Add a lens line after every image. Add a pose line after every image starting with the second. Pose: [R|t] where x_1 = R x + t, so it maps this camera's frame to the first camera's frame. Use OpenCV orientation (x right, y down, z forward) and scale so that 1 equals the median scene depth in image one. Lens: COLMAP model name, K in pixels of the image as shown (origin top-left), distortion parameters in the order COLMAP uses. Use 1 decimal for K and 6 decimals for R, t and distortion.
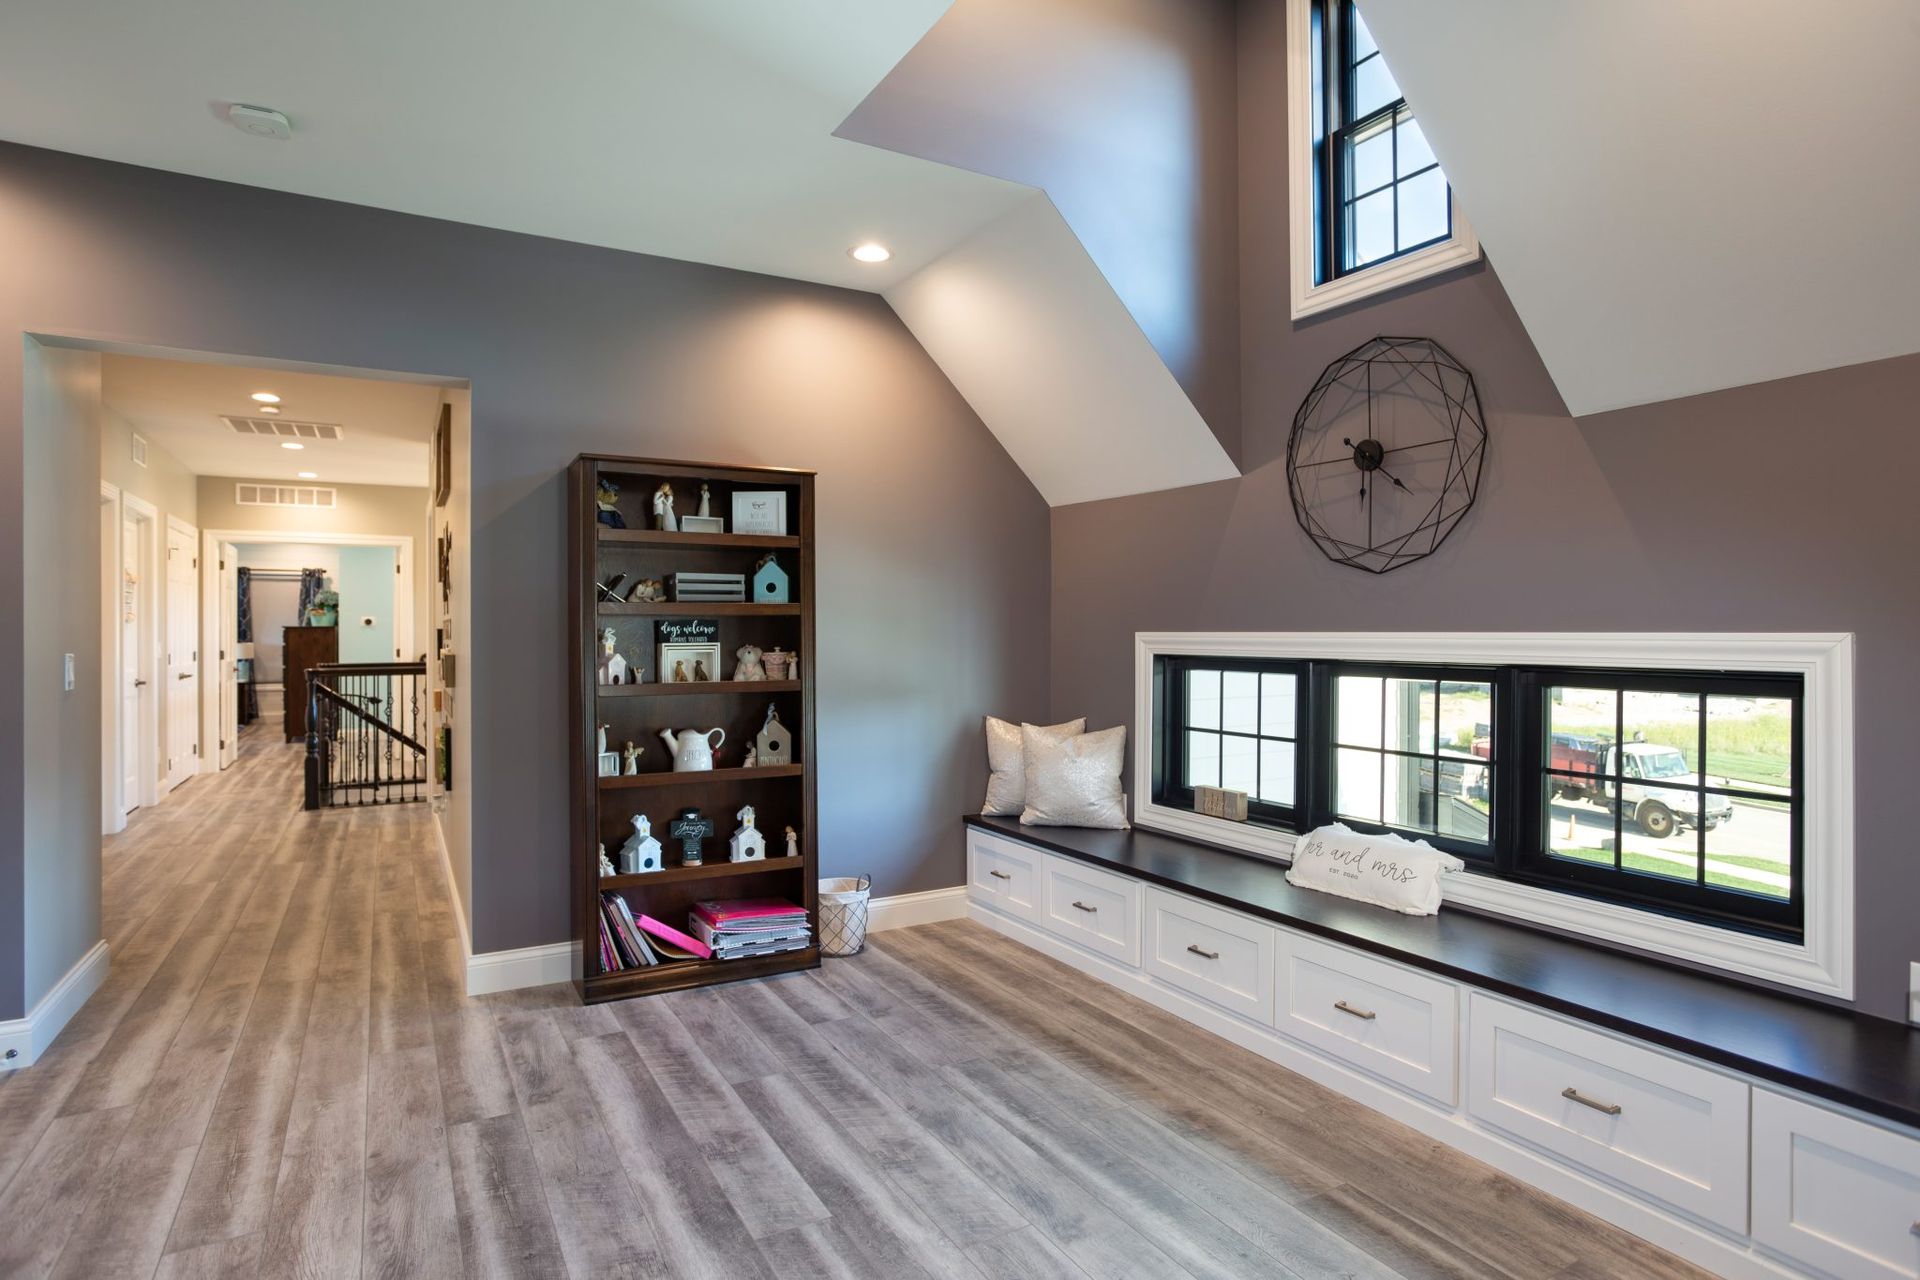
lens RADIAL K [[1025.0, 0, 960.0], [0, 1025.0, 640.0], [0, 0, 1]] dist [-0.035783, 0.016982]
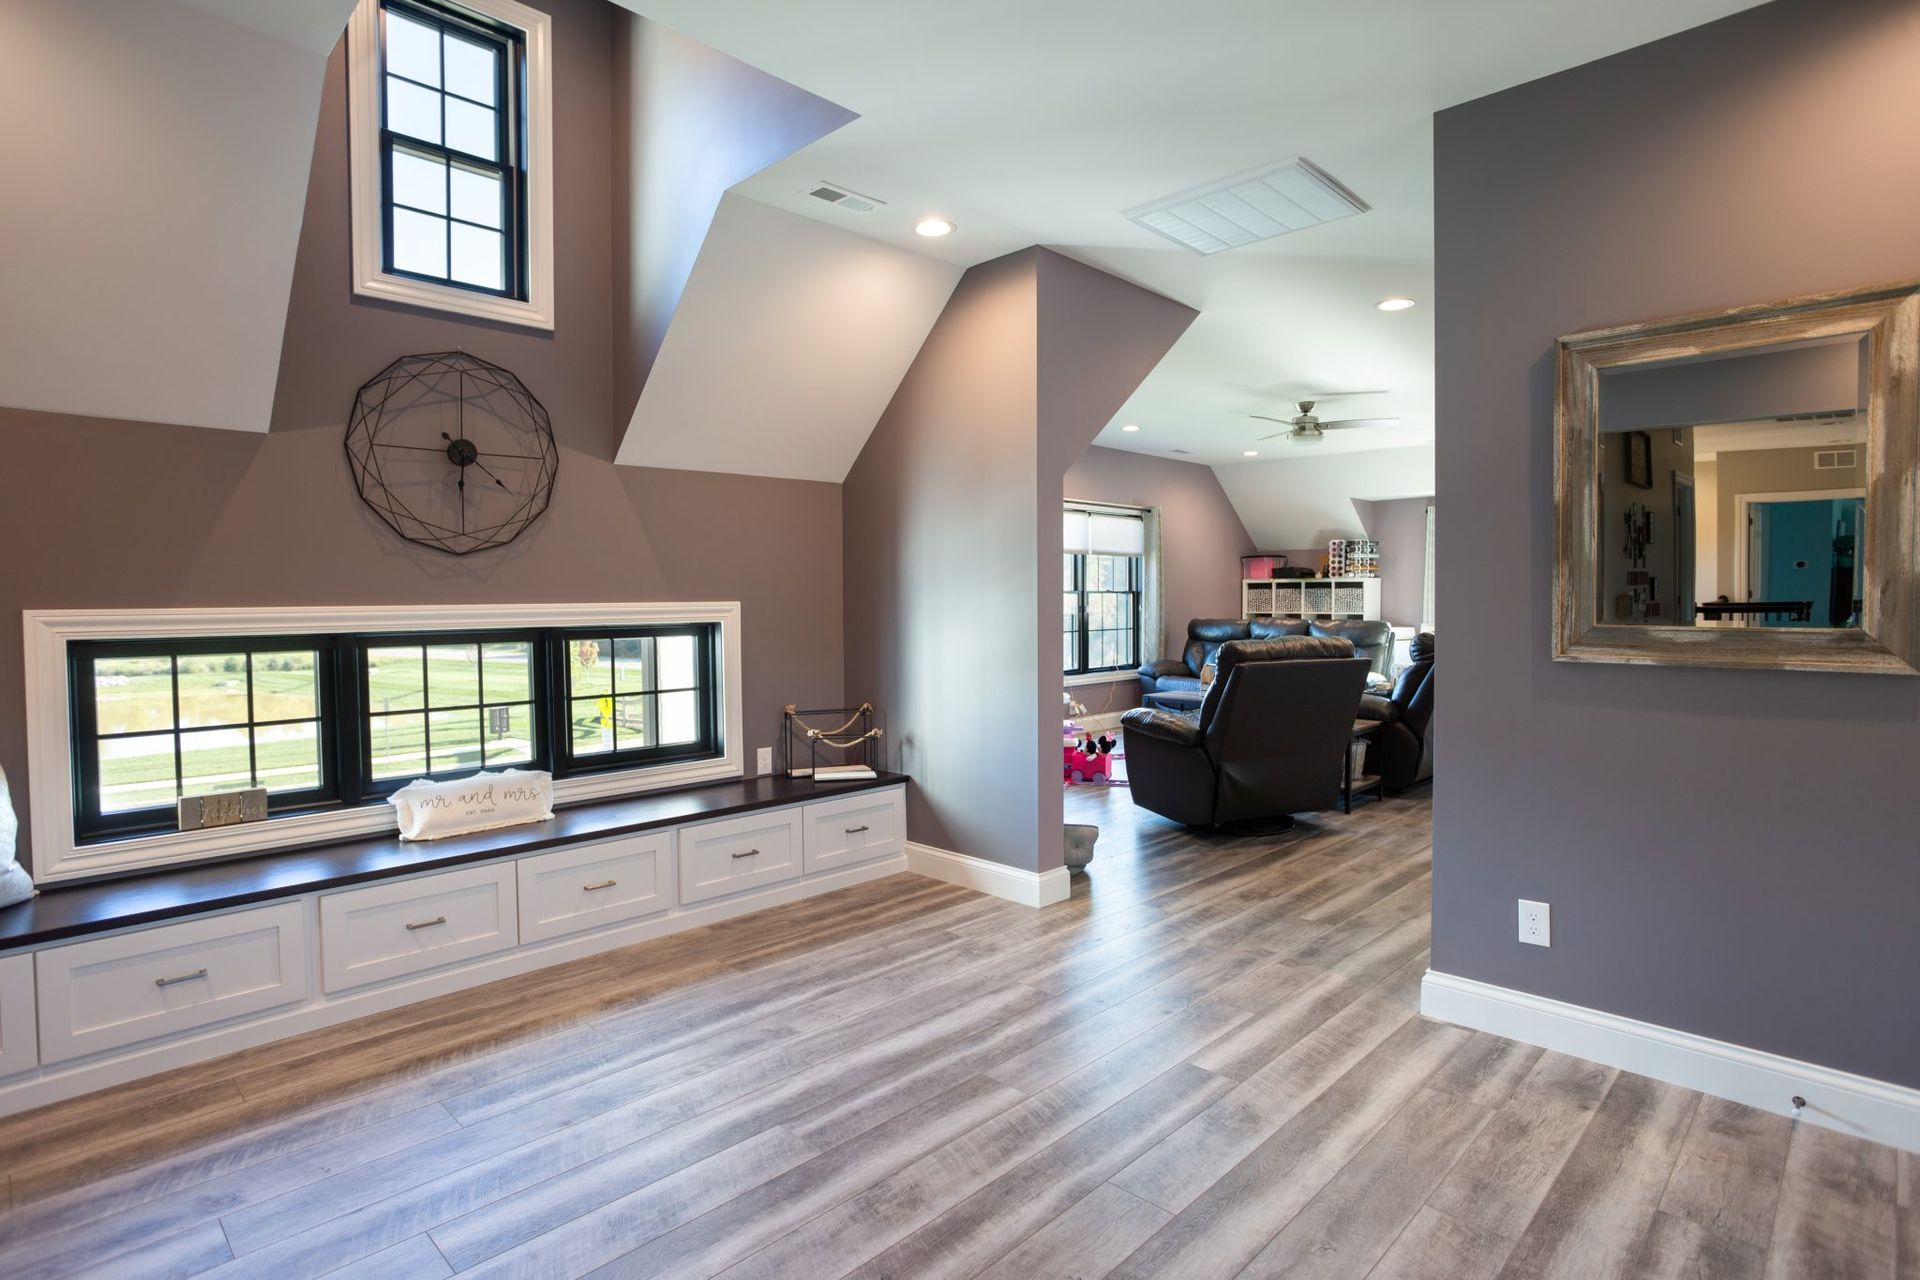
lens RADIAL K [[1025.0, 0, 960.0], [0, 1025.0, 640.0], [0, 0, 1]] dist [-0.035783, 0.016982]
pose [[-0.288844, -0.039380, 0.956566, -0.922424], [0.014238, 0.998867, 0.045420, -0.012815], [-0.957270, 0.026739, -0.287956, 0.831485]]
